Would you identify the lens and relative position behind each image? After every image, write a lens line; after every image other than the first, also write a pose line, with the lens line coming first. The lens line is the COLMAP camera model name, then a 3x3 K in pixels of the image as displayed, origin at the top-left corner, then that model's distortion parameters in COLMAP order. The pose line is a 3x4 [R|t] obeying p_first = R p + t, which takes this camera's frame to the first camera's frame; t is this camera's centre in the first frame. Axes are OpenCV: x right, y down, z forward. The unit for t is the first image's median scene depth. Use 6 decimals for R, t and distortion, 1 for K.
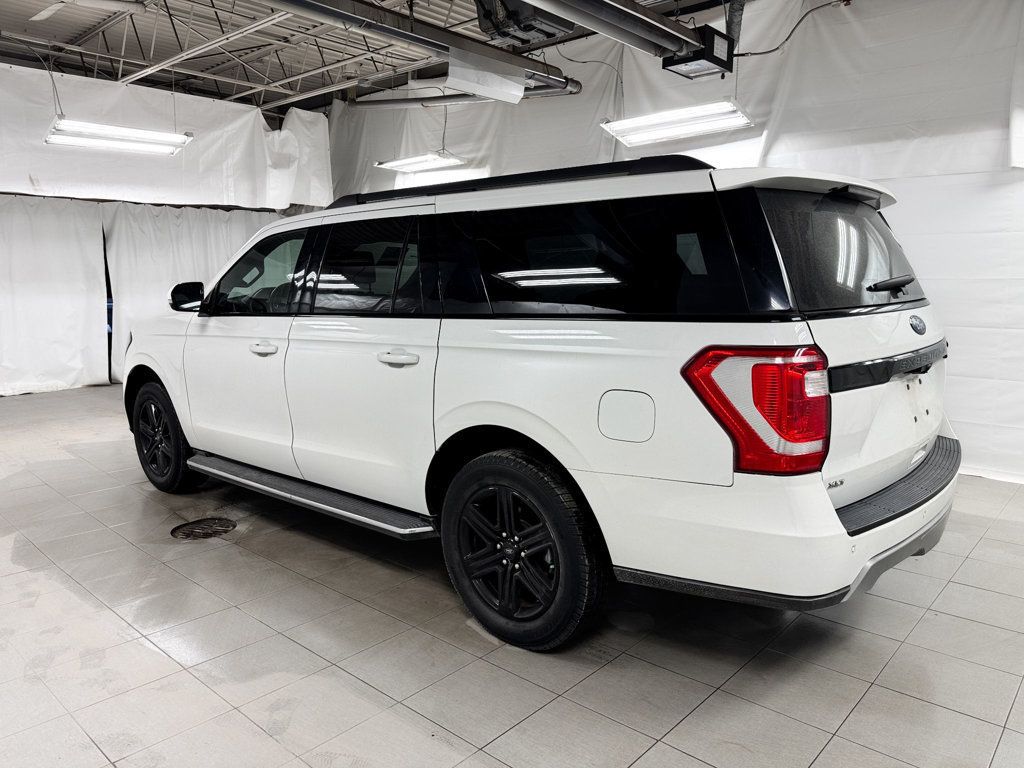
lens RADIAL K [[737.3, 0, 512.0], [0, 737.3, 384.0], [0, 0, 1]] dist [0.002675, -0.002240]
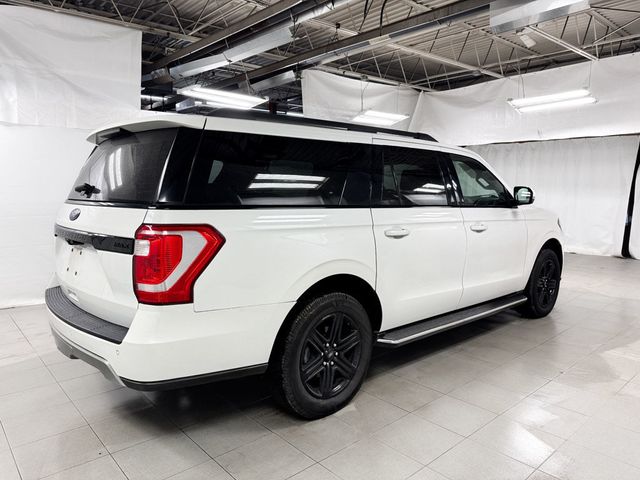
lens RADIAL K [[460.8, 0, 320.0], [0, 460.8, 240.0], [0, 0, 1]] dist [0.002675, -0.002240]
pose [[-0.134065, 0.113999, -0.984394, 0.571371], [-0.142364, 0.980841, 0.132976, -0.091026], [0.980693, 0.157970, -0.115267, 0.639380]]
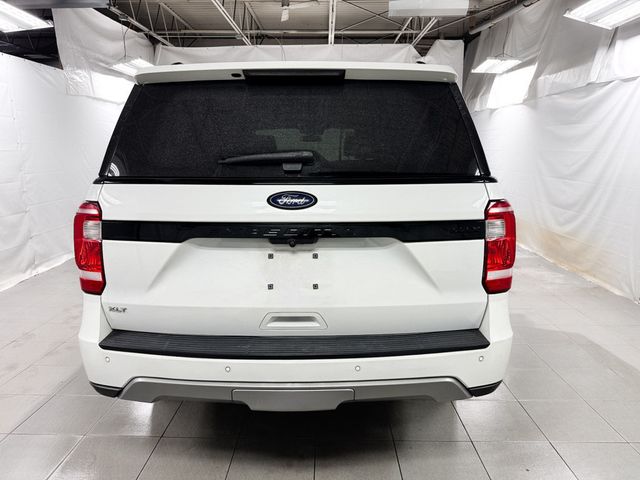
lens RADIAL K [[460.8, 0, 320.0], [0, 460.8, 240.0], [0, 0, 1]] dist [0.002675, -0.002240]
pose [[0.651207, 0.148234, -0.744282, 0.410668], [-0.111611, 0.988781, 0.099275, -0.035526], [0.750648, 0.018422, 0.660446, 0.233570]]
